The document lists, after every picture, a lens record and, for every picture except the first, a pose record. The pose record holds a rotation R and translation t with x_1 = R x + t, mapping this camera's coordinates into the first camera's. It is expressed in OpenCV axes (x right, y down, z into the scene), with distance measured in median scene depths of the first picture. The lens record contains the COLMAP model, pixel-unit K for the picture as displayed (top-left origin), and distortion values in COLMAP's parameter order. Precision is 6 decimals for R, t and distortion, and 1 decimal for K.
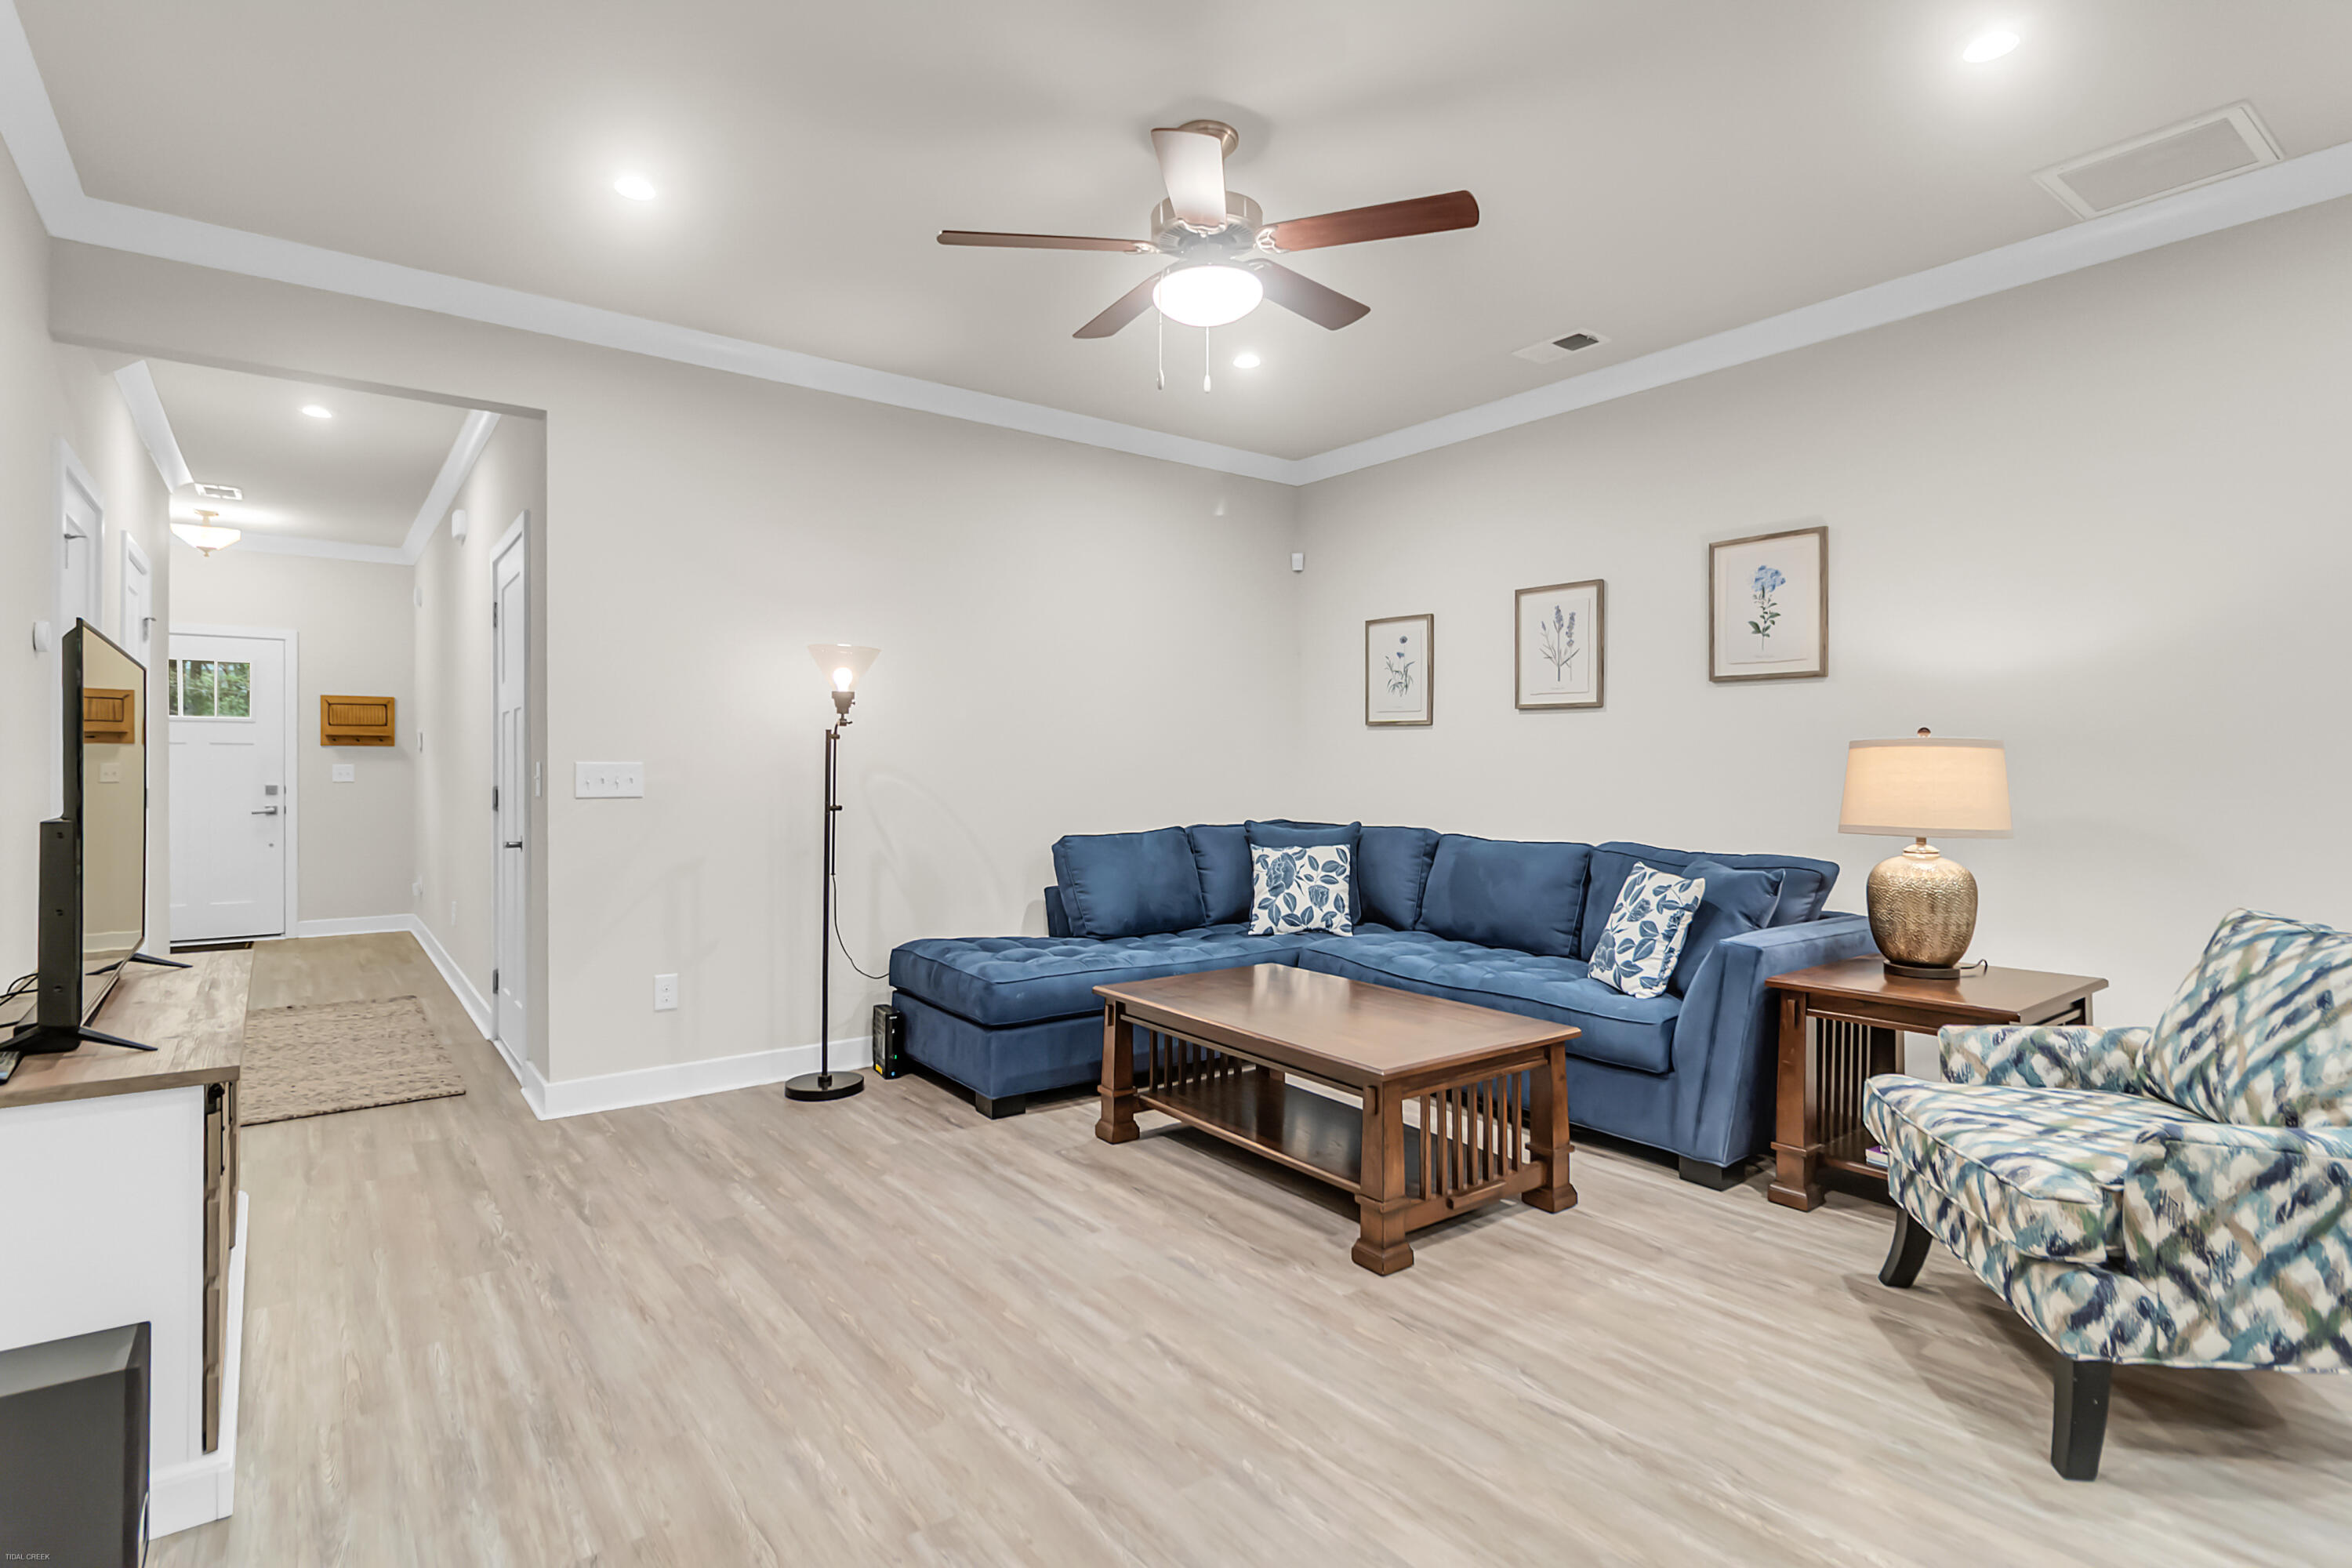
lens RADIAL K [[1162.9, 0, 1167.1], [0, 1162.9, 775.9], [0, 0, 1]] dist [-0.001018, 0.000316]
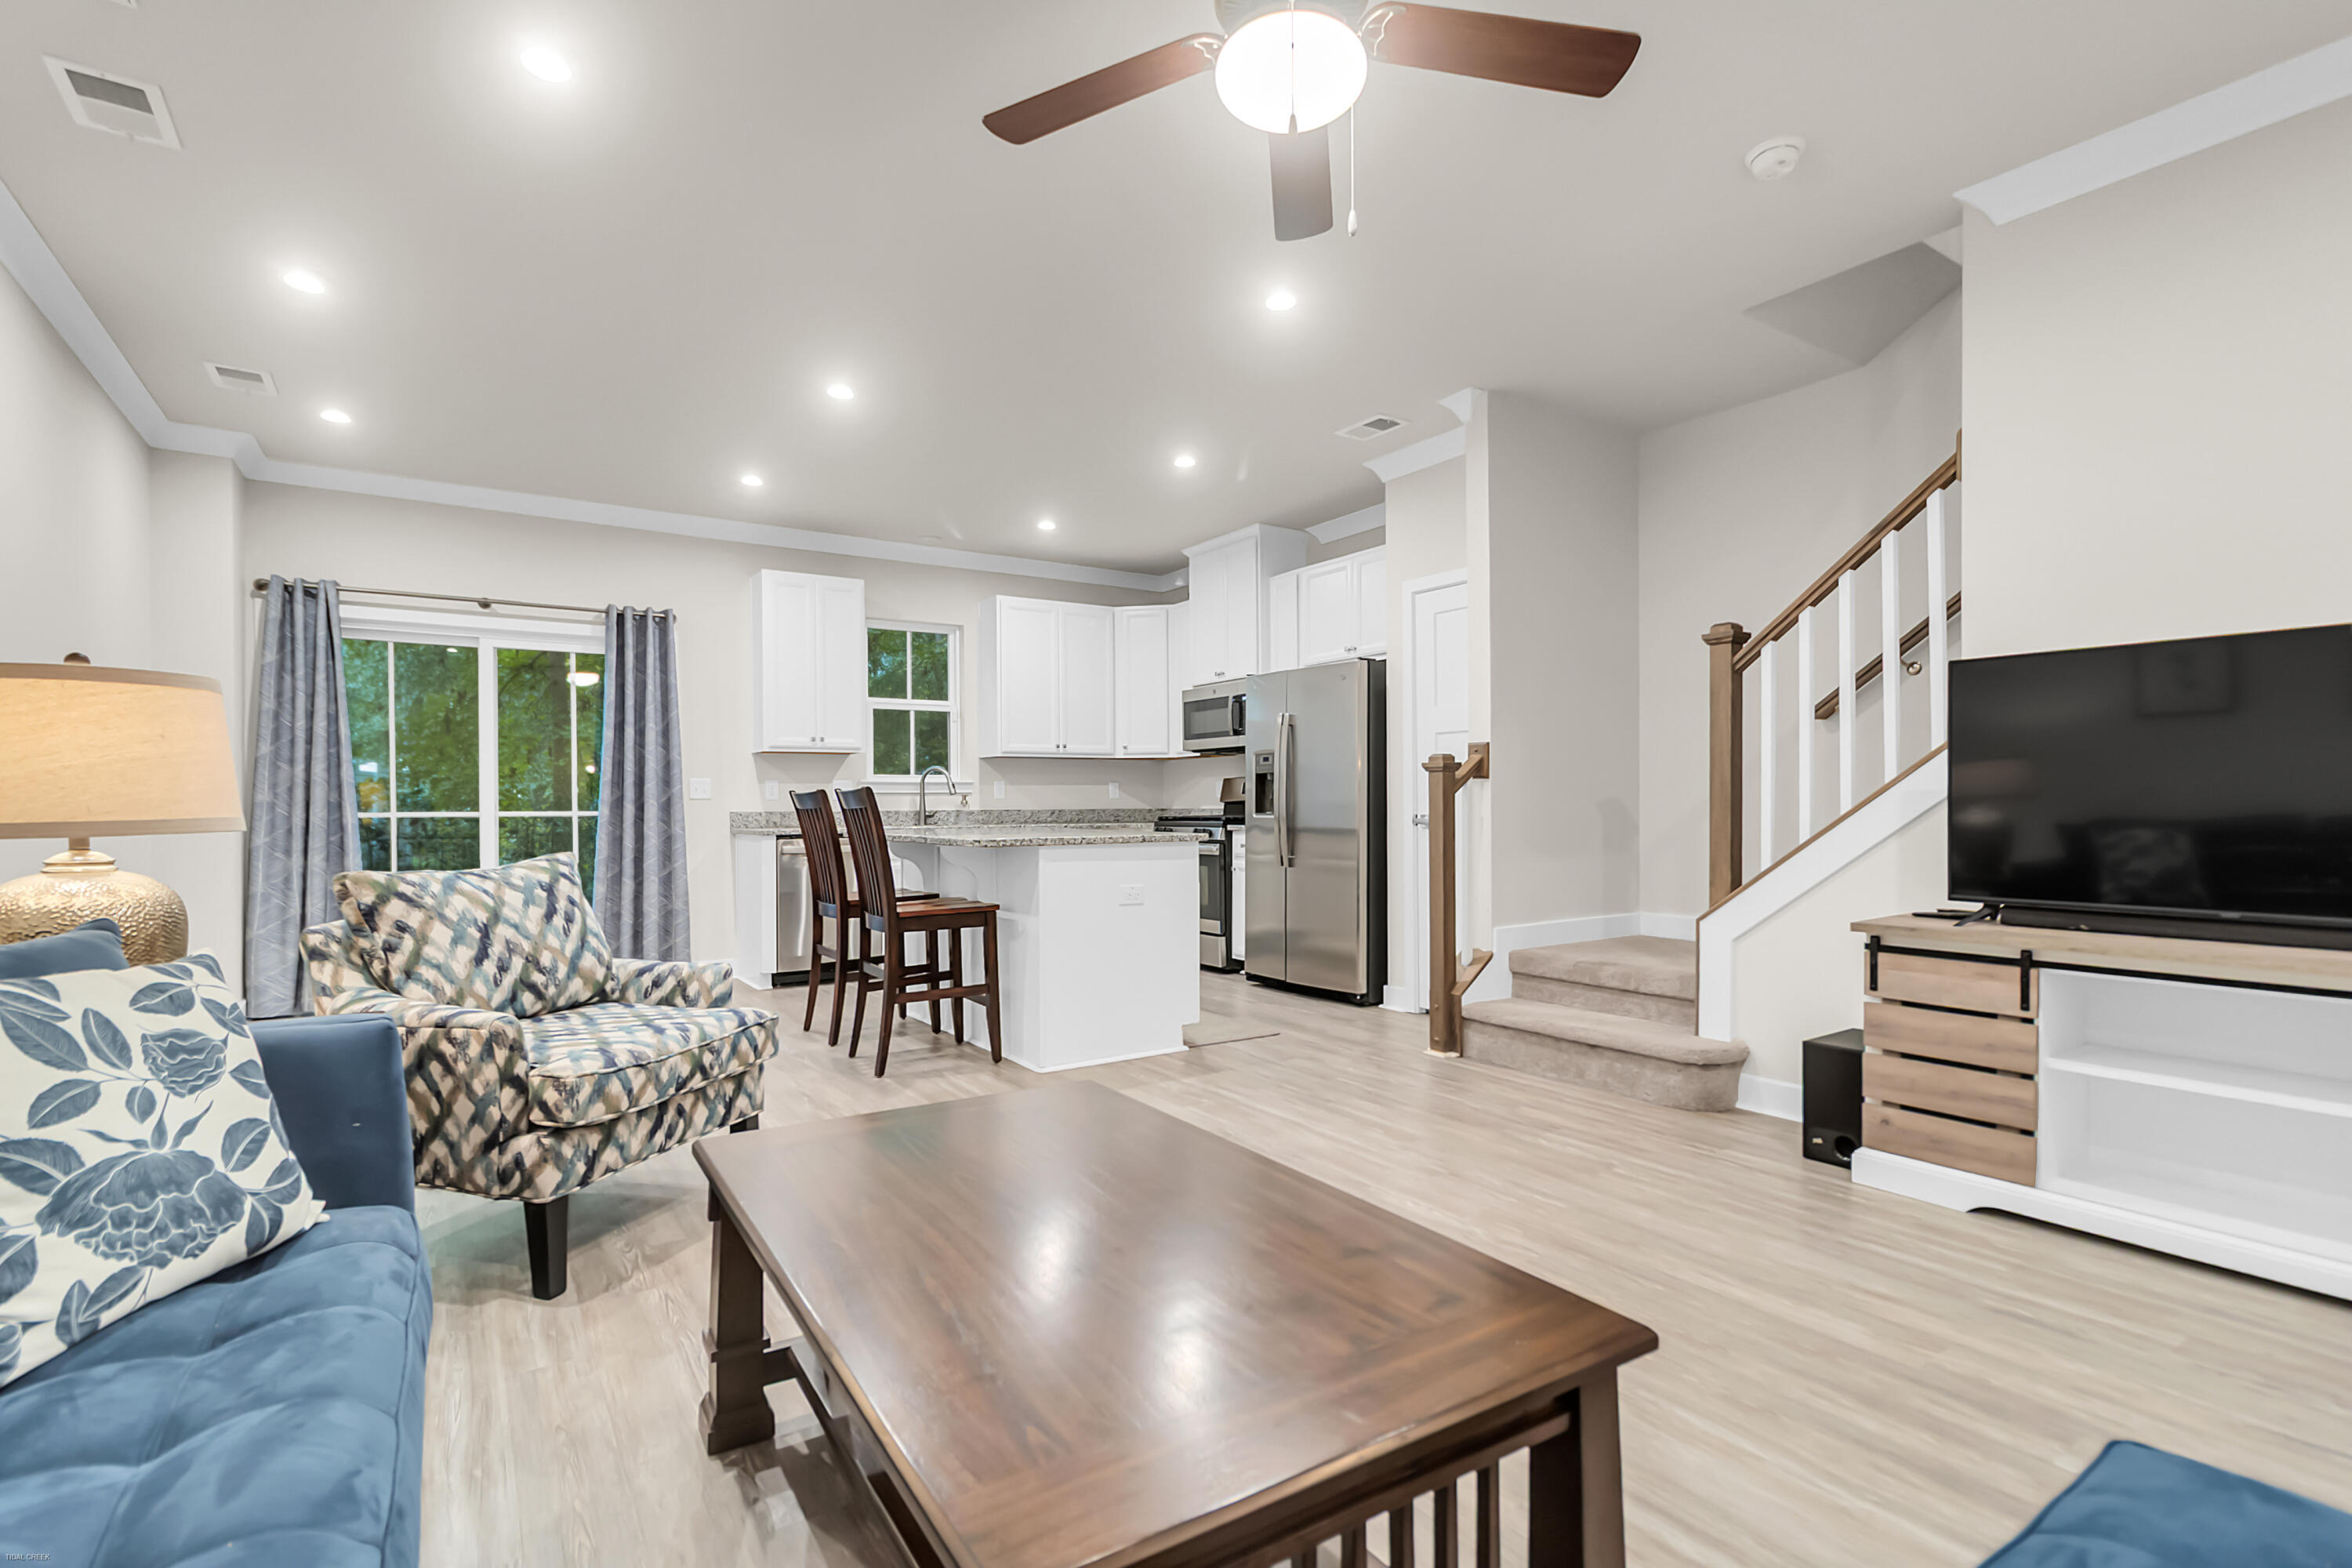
lens RADIAL K [[1086.4, 0, 1164.2], [0, 1086.4, 810.5], [0, 0, 1]] dist [0.000360, 0.000697]
pose [[-0.998216, 0.002492, 0.059646, 0.067213], [0.003381, 0.999885, 0.014806, 0.031765], [-0.059603, 0.014981, -0.998110, 1.501195]]
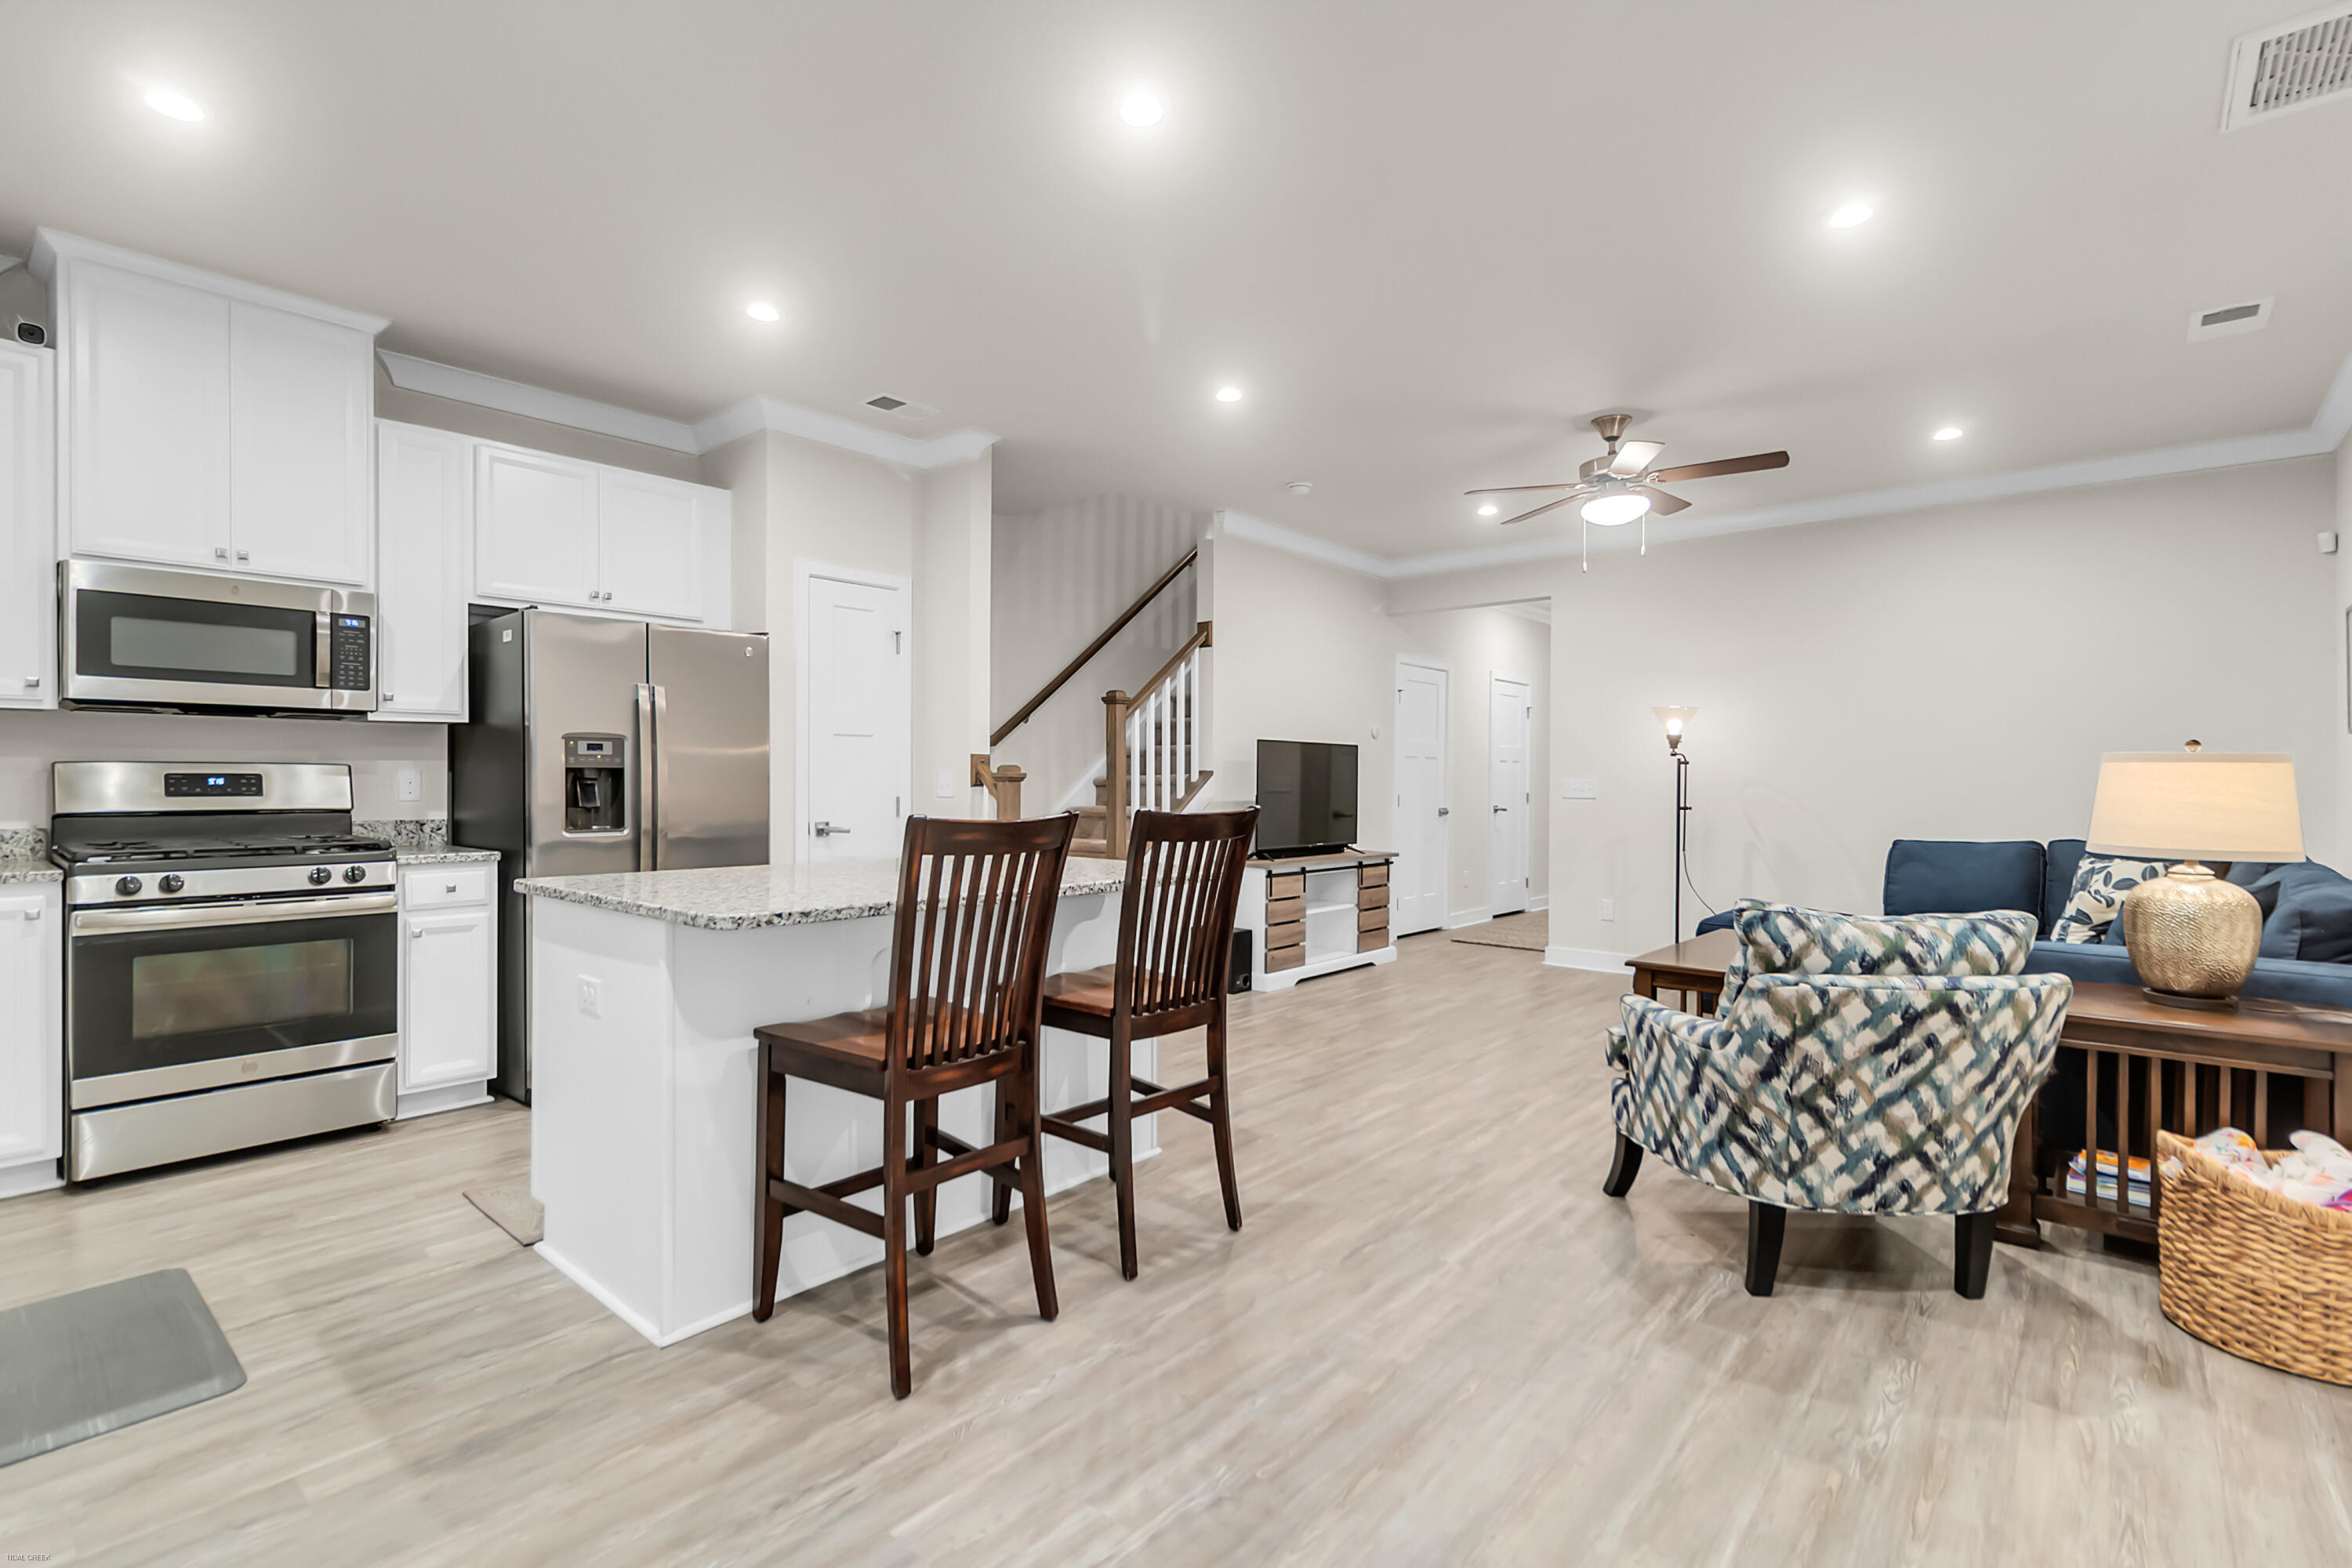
lens RADIAL K [[1086.4, 0, 1172.6], [0, 1086.4, 784.8], [0, 0, 1]] dist [0.000360, 0.000697]
pose [[0.208797, 0.003281, -0.977953, 1.319485], [-0.013404, 0.999910, 0.000493, 0.005576], [0.977867, 0.013005, 0.208822, 0.016411]]
